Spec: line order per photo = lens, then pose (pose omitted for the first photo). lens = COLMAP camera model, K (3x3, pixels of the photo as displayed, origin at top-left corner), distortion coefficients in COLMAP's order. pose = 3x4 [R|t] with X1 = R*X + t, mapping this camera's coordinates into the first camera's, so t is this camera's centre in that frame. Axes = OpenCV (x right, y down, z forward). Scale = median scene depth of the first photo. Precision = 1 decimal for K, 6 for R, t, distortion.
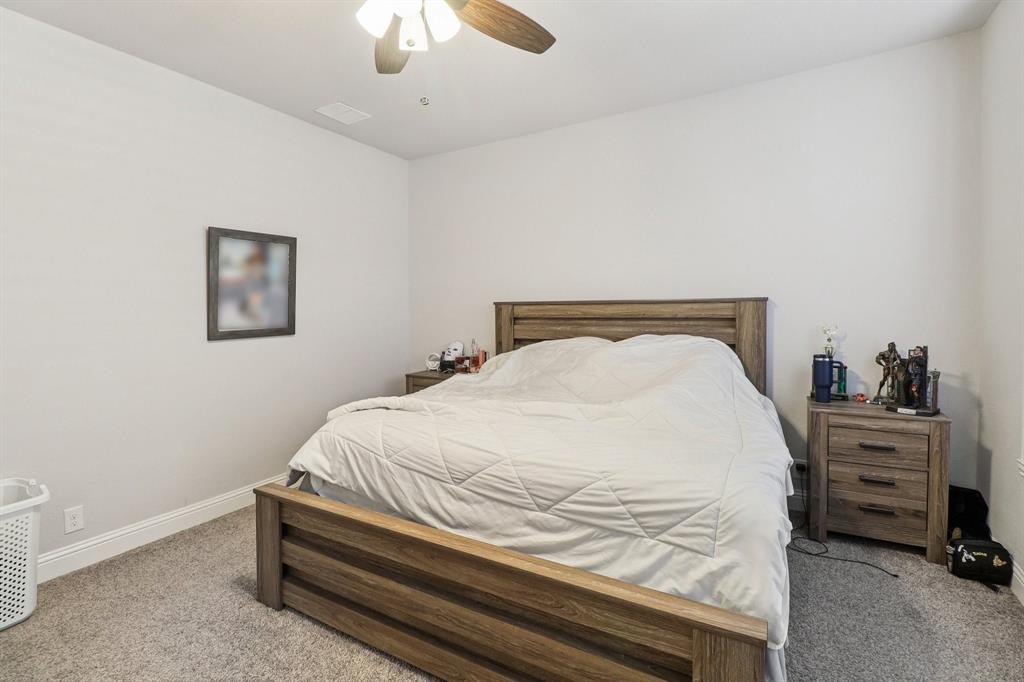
lens RADIAL K [[471.9, 0, 512.0], [0, 471.9, 308.5], [0, 0, 1]] dist [-0.021744, -0.000316]
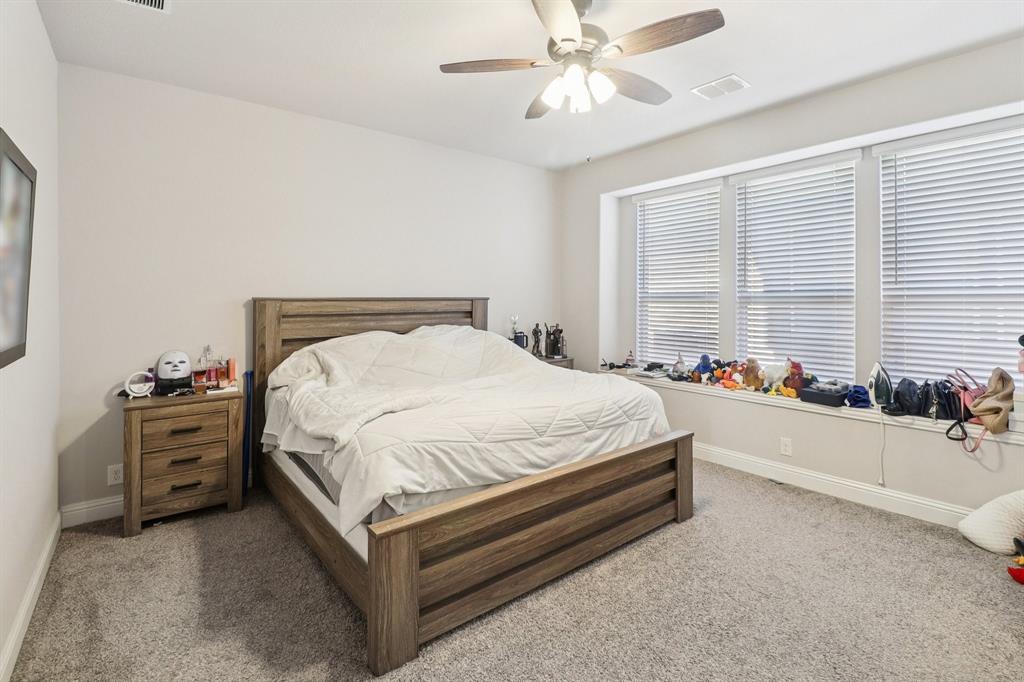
lens RADIAL K [[471.9, 0, 512.0], [0, 471.9, 308.5], [0, 0, 1]] dist [-0.021744, -0.000316]
pose [[0.380405, -0.006416, 0.924798, -1.233674], [0.004676, 0.999976, 0.005014, 0.007577], [-0.924808, 0.002417, 0.380426, 0.517899]]
